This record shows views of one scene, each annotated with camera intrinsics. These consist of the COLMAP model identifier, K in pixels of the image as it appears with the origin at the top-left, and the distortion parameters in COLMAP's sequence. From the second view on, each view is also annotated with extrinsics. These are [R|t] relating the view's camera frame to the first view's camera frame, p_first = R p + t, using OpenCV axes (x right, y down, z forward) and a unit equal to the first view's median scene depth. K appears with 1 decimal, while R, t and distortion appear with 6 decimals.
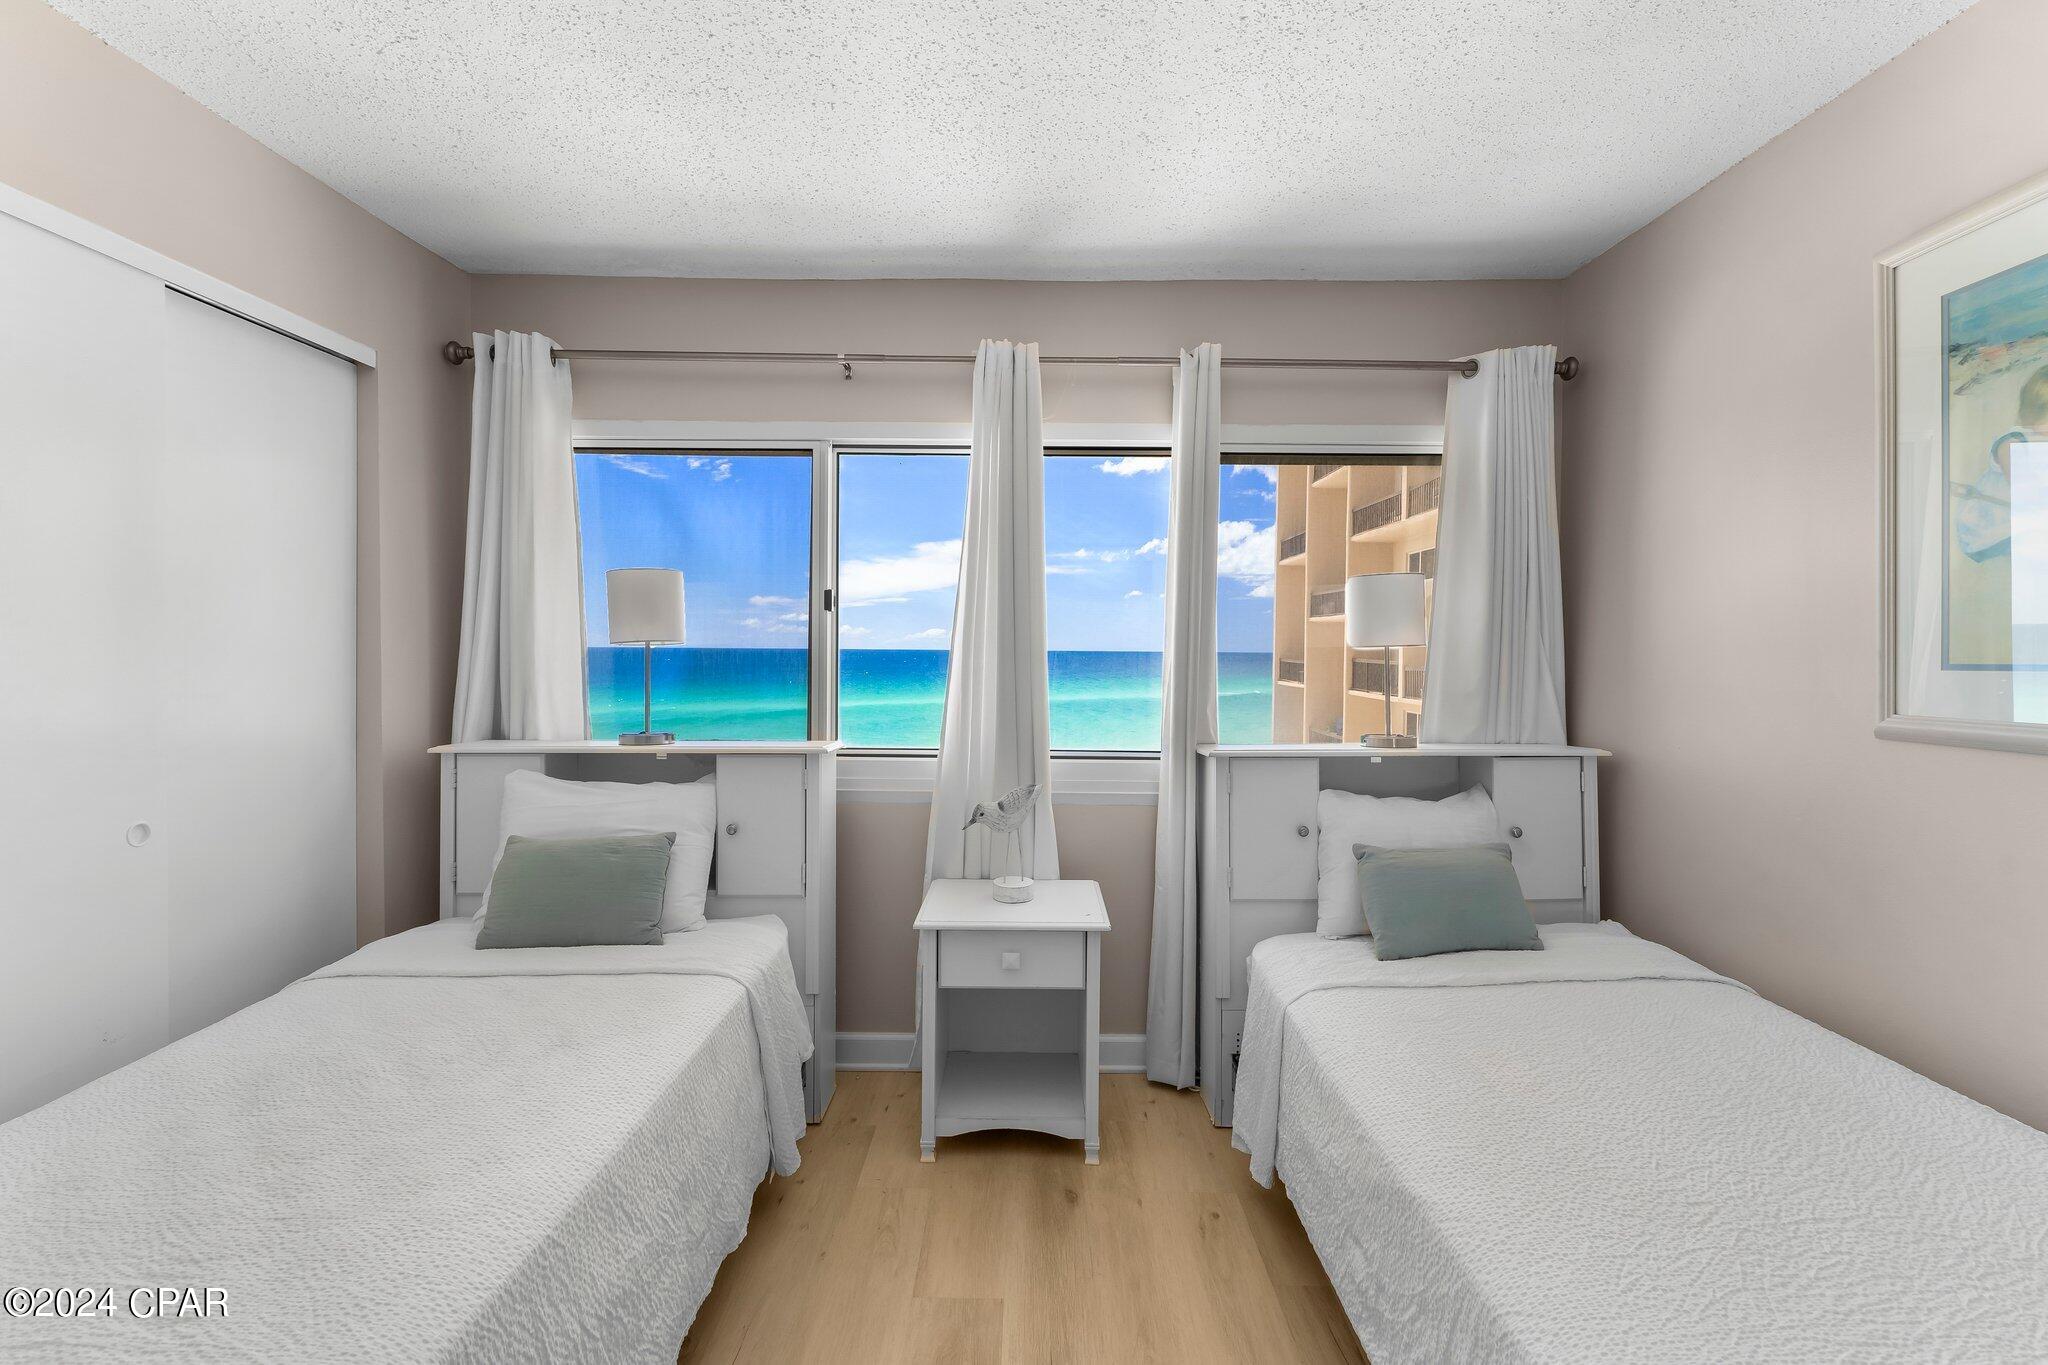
lens RADIAL K [[918.6, 0, 1028.2], [0, 918.6, 673.2], [0, 0, 1]] dist [0.007390, -0.000218]
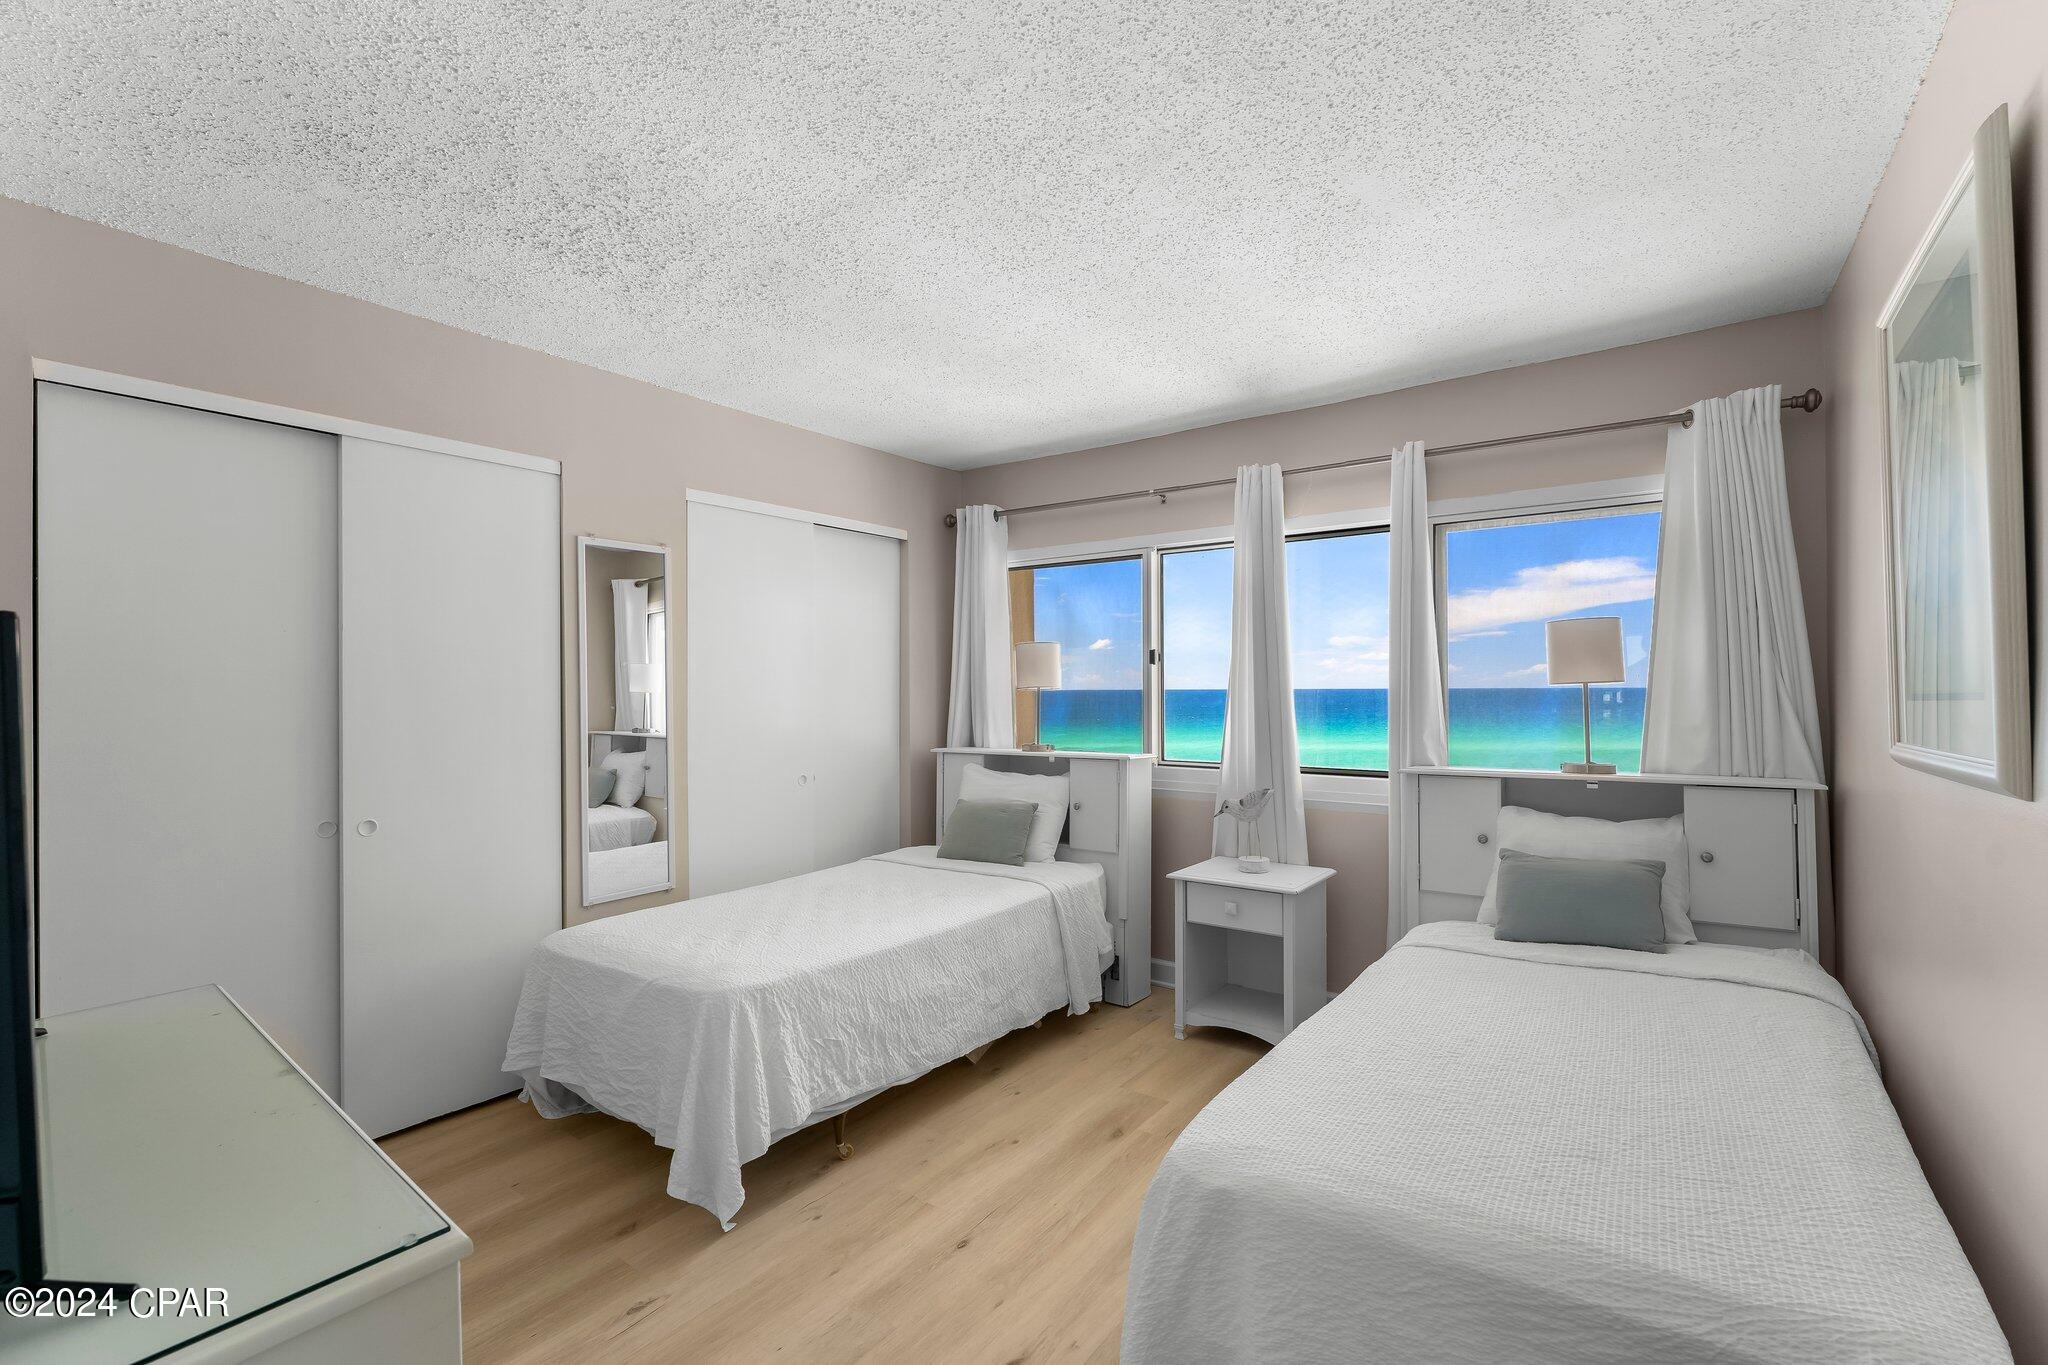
lens RADIAL K [[918.6, 0, 1014.9], [0, 918.6, 691.1], [0, 0, 1]] dist [0.007390, -0.000218]
pose [[0.807123, -0.010358, -0.590292, 0.492781], [-0.004464, 0.999710, -0.023646, 0.010652], [0.590366, 0.021721, 0.806843, -0.311970]]
